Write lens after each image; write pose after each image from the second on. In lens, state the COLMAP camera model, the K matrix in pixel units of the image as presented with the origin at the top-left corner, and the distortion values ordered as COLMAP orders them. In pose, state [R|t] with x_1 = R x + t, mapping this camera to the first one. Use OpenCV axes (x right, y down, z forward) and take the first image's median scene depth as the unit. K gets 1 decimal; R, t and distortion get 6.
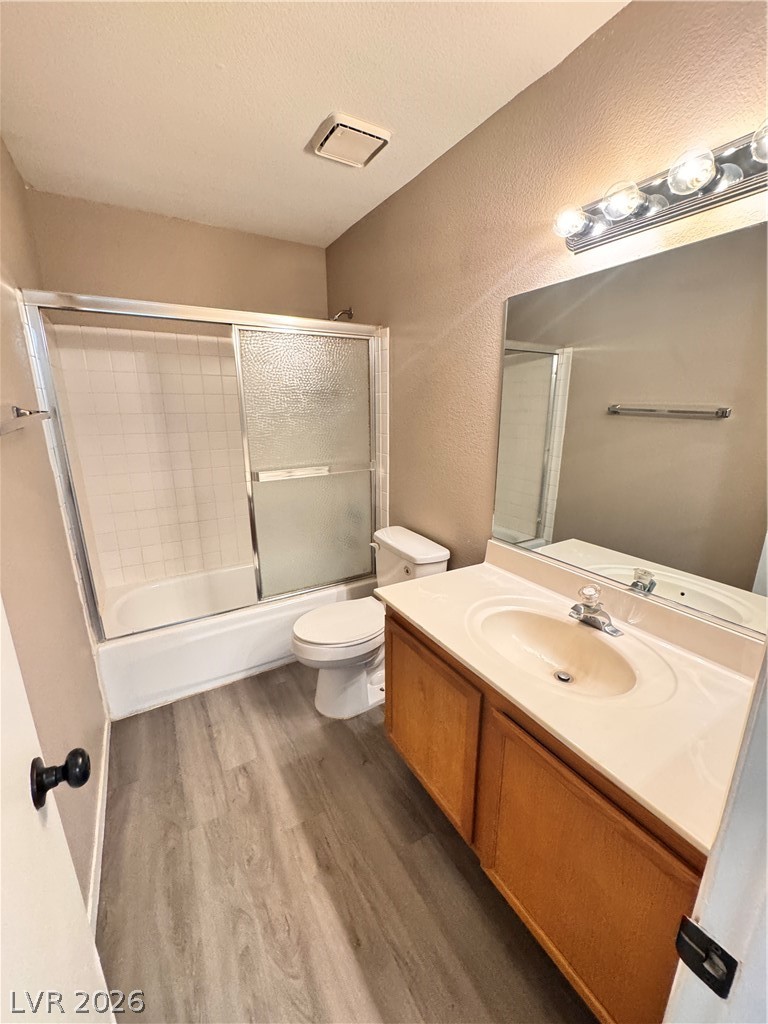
lens RADIAL K [[408.0, 0, 384.0], [0, 408.0, 512.0], [0, 0, 1]] dist [-0.002641, 0.000137]
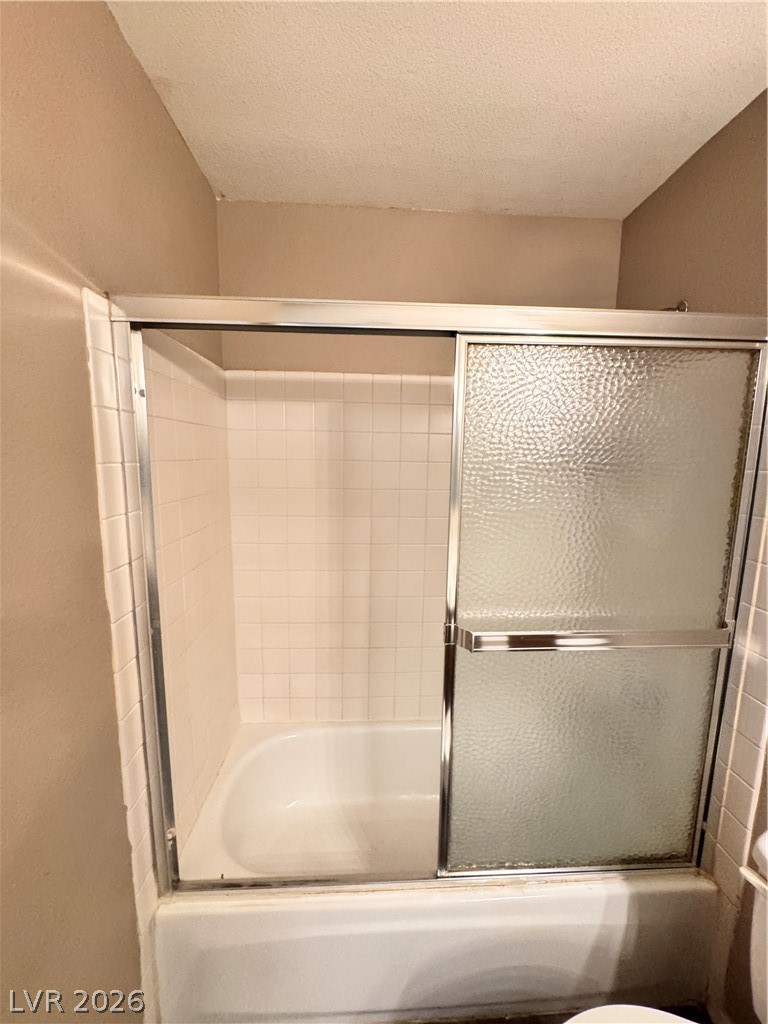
lens RADIAL K [[408.0, 0, 384.0], [0, 408.0, 512.0], [0, 0, 1]] dist [-0.002641, 0.000137]
pose [[0.881698, 0.078475, -0.465243, -0.162226], [-0.135594, 0.986618, -0.090551, -0.153656], [0.451911, 0.142923, 0.880540, 0.444579]]
